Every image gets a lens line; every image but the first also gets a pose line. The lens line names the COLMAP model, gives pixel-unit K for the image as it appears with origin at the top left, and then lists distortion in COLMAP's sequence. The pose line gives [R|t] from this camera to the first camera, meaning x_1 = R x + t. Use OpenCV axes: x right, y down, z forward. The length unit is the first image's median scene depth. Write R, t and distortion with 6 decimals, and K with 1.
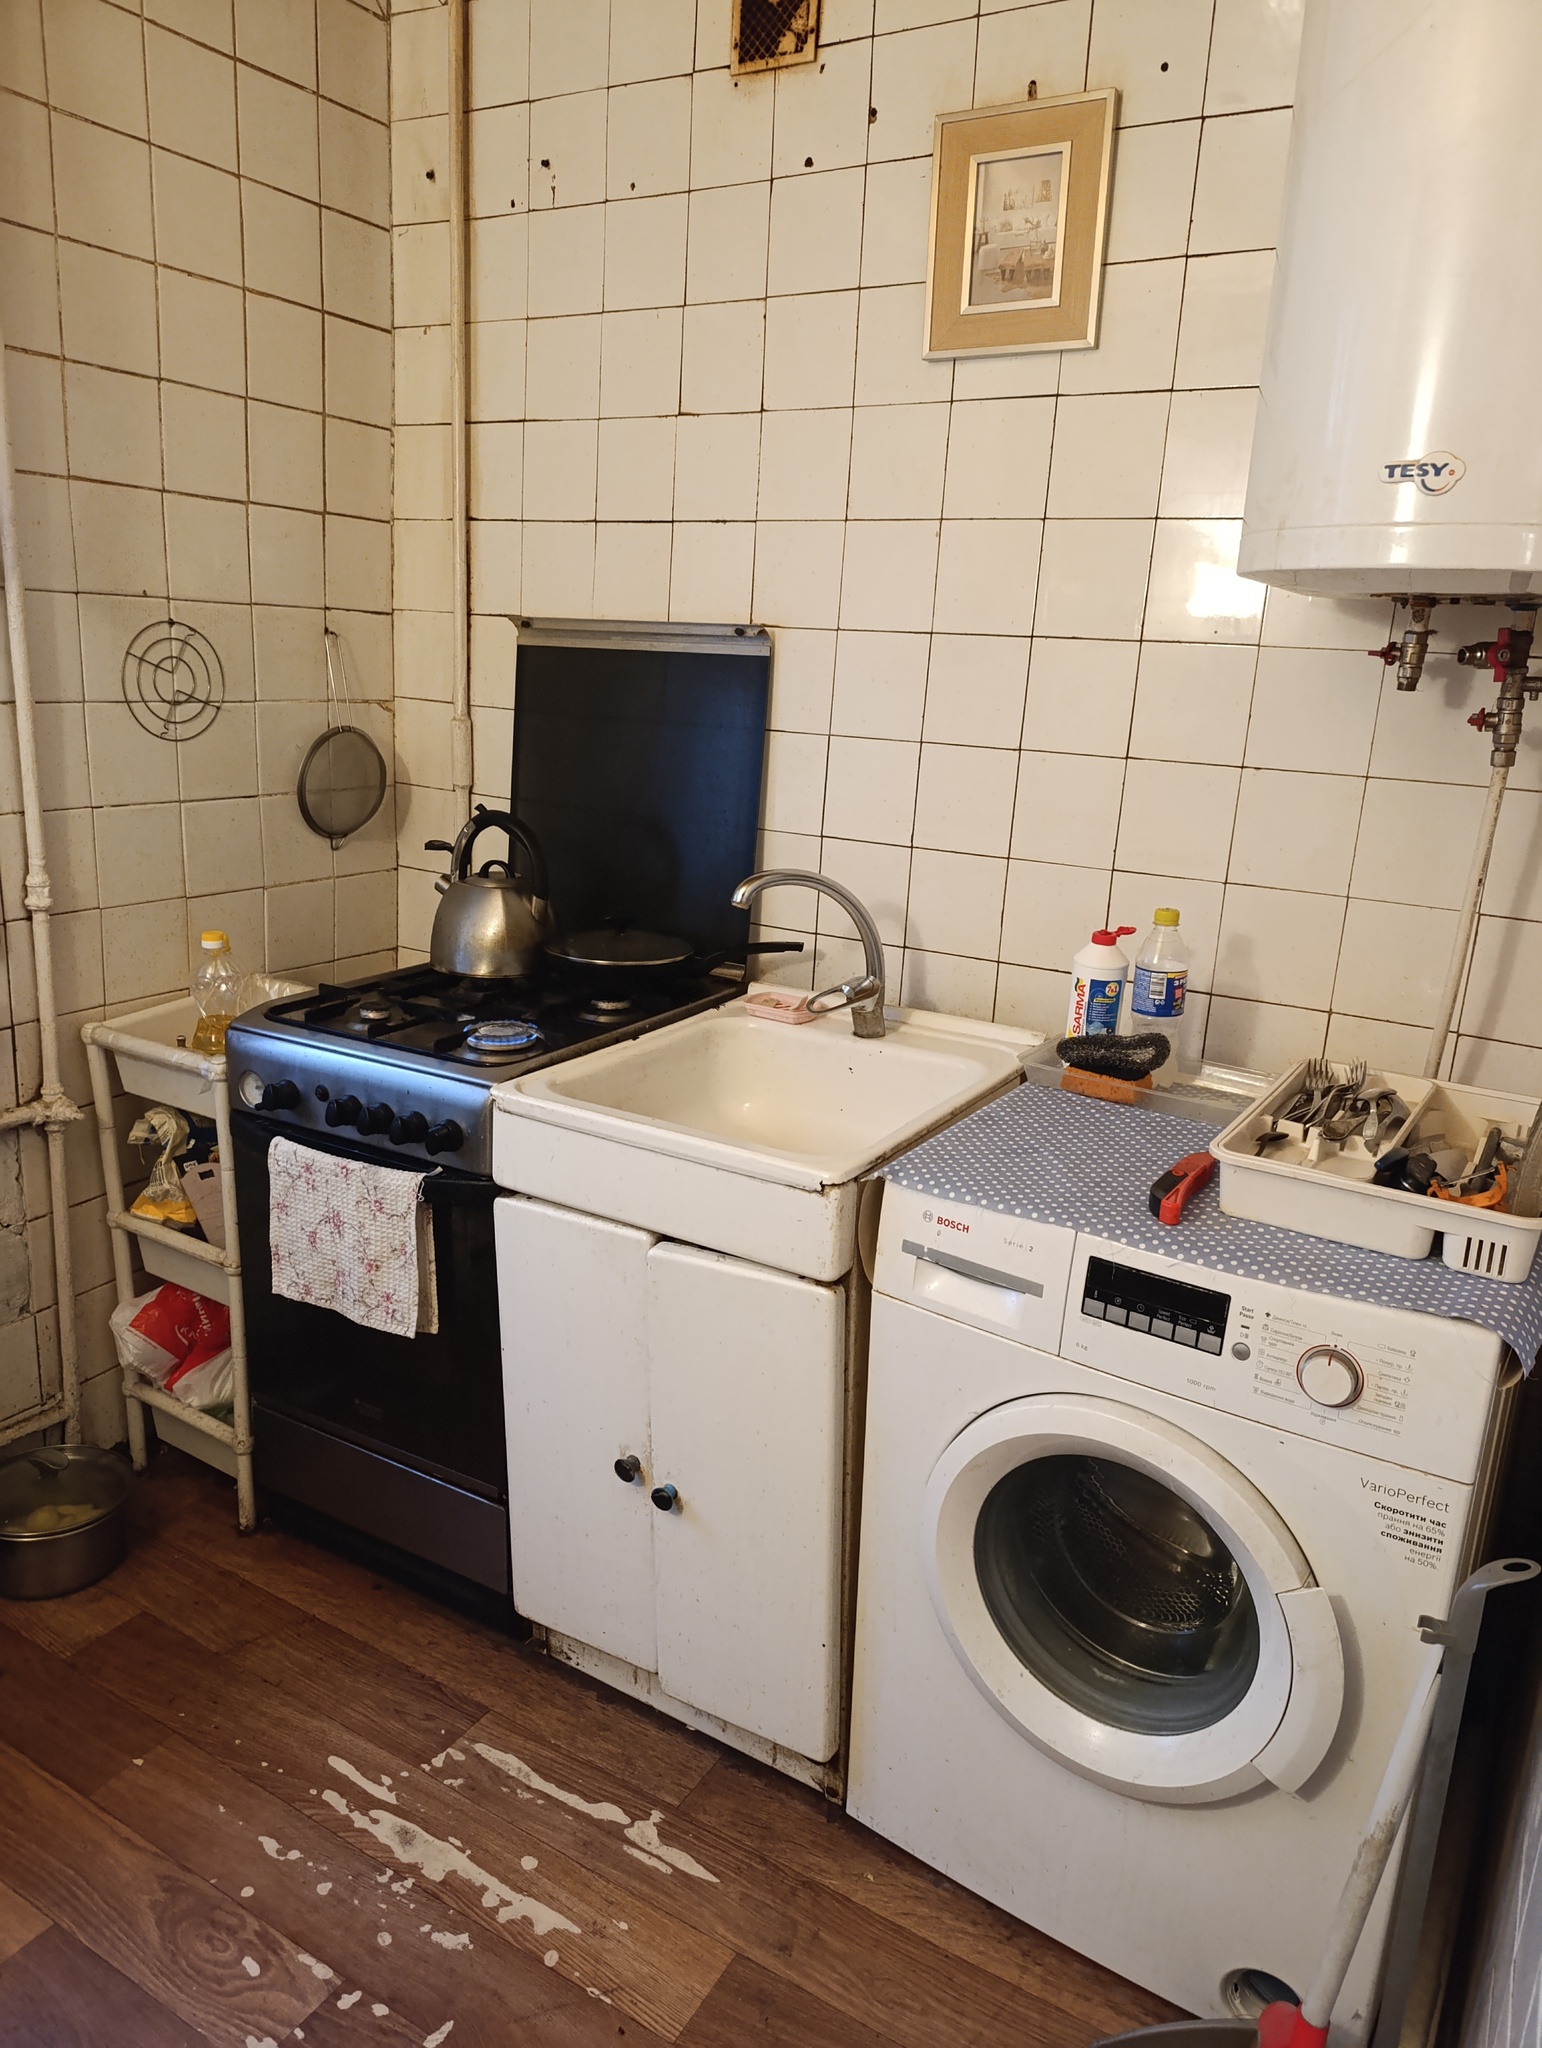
lens RADIAL K [[1405.7, 0, 776.8], [0, 1405.7, 1029.4], [0, 0, 1]] dist [0.042452, -0.045806]
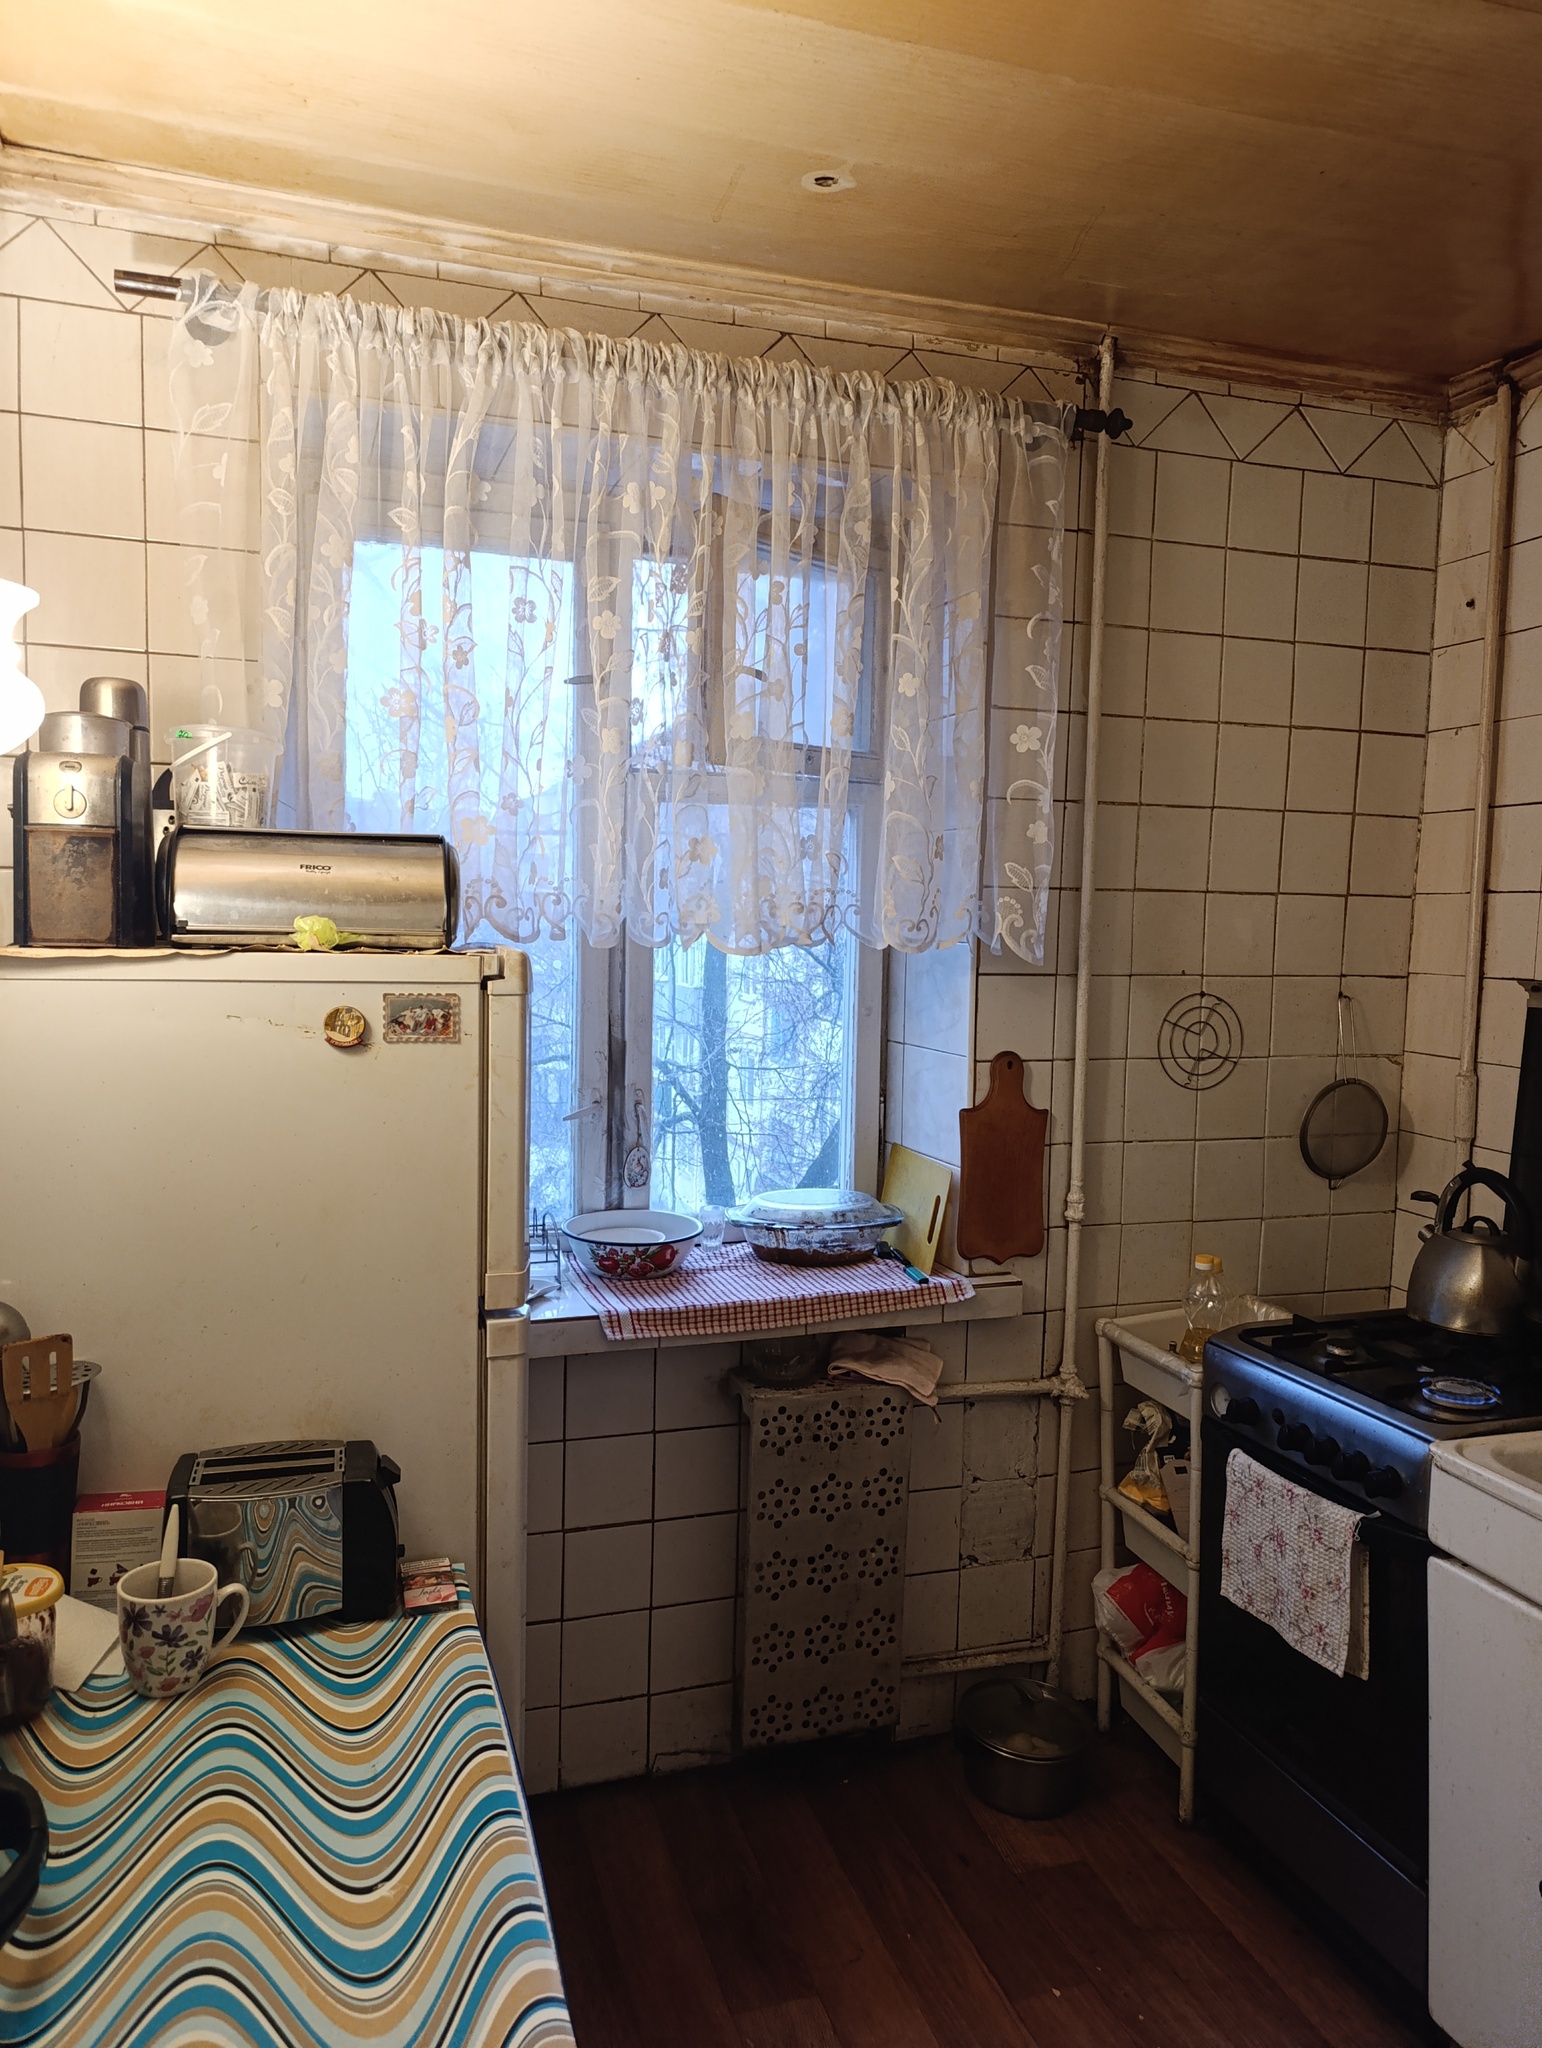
lens RADIAL K [[1405.7, 0, 772.2], [0, 1405.7, 1024.0], [0, 0, 1]] dist [0.042452, -0.045806]
pose [[0.744422, 0.009382, -0.667643, 0.103183], [-0.154047, 0.975340, -0.158057, -0.015601], [0.649696, 0.220509, 0.727510, -0.108597]]
